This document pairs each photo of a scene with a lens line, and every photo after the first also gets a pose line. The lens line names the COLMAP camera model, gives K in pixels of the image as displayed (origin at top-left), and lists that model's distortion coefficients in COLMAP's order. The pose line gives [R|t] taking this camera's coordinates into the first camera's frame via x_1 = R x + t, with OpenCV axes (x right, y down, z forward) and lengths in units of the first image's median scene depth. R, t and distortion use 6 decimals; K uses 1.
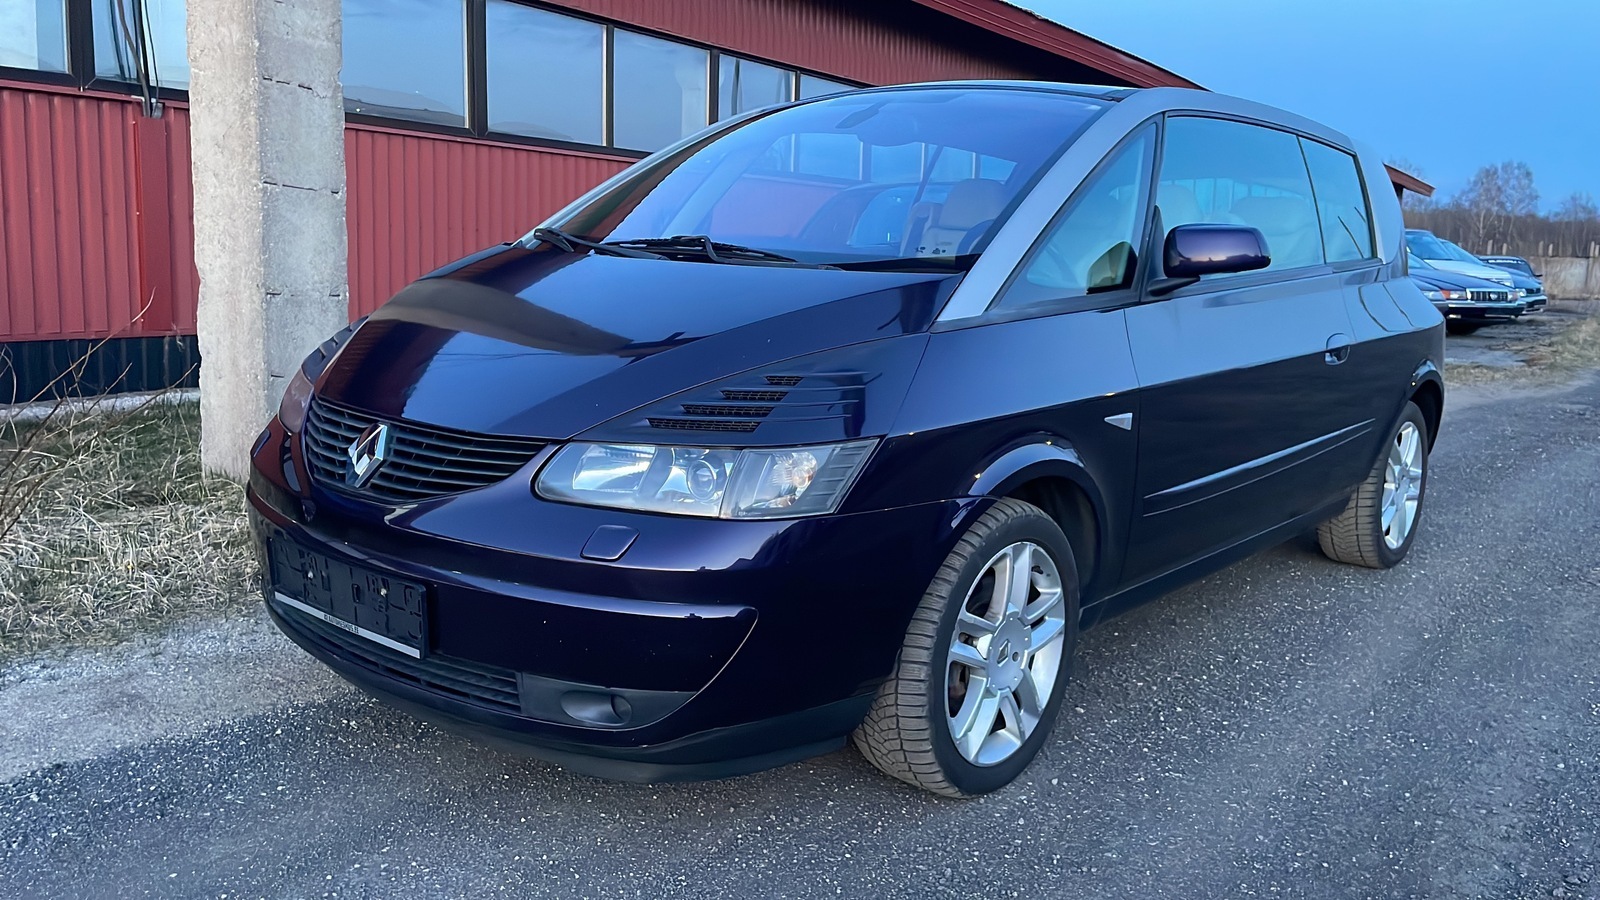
lens RADIAL K [[1280.8, 0, 794.9], [0, 1280.8, 423.2], [0, 0, 1]] dist [0.125527, -0.234649]
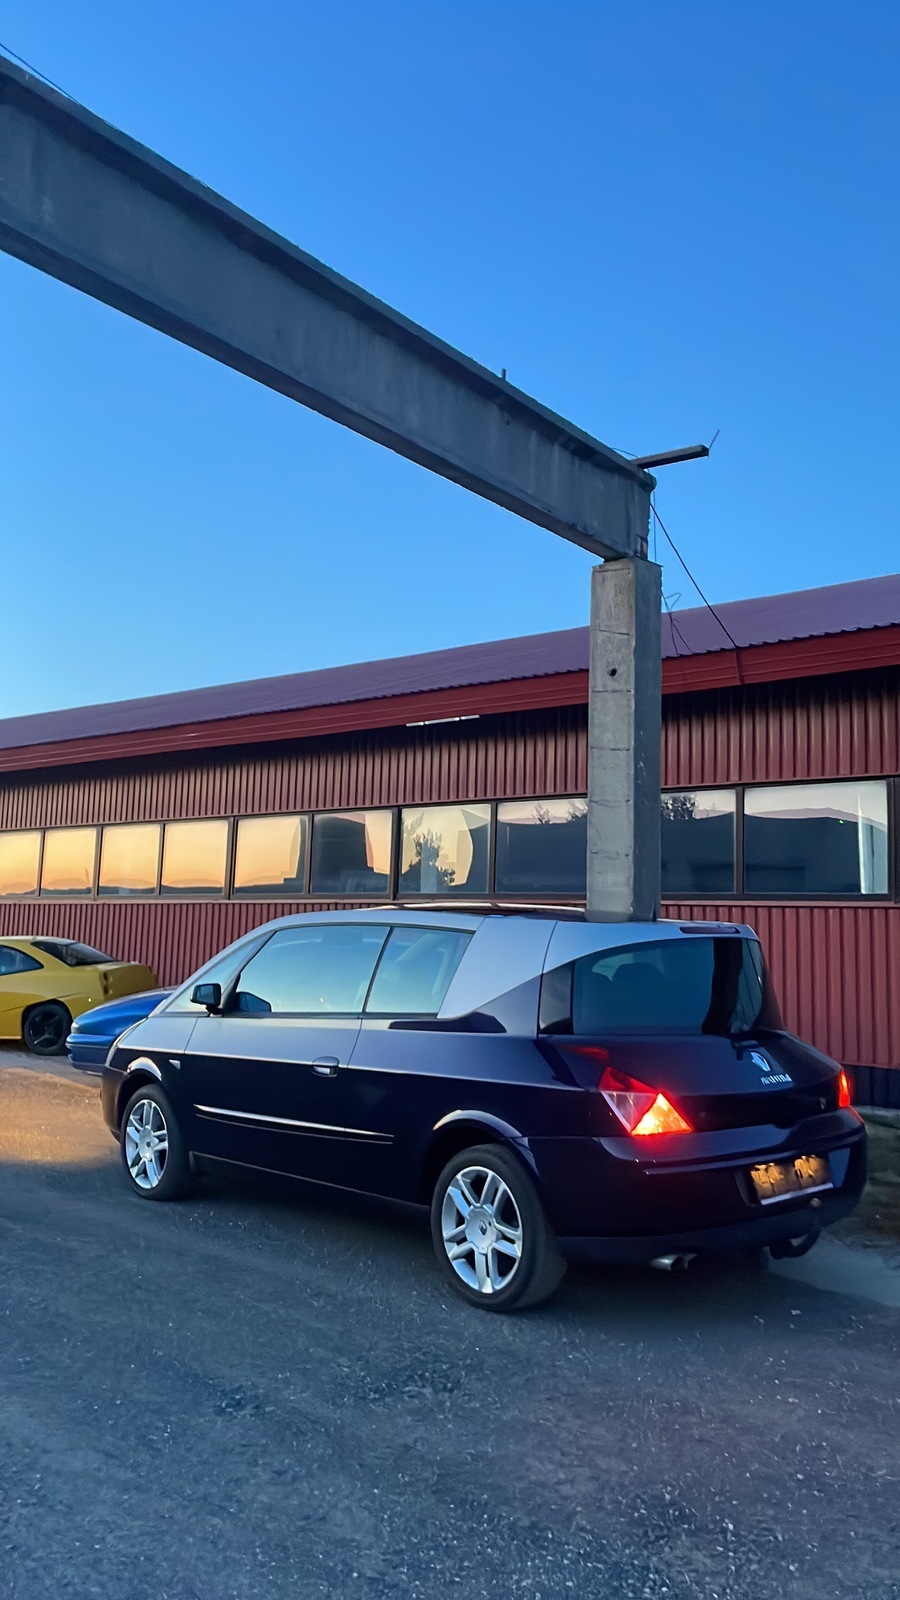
lens RADIAL K [[1280.8, 0, 454.5], [0, 1280.8, 763.0], [0, 0, 1]] dist [0.125527, -0.234649]
pose [[-0.126909, -0.165118, -0.978075, 2.746380], [-0.163531, 0.976038, -0.143556, -0.299029], [0.978341, 0.141727, -0.150870, 1.856749]]
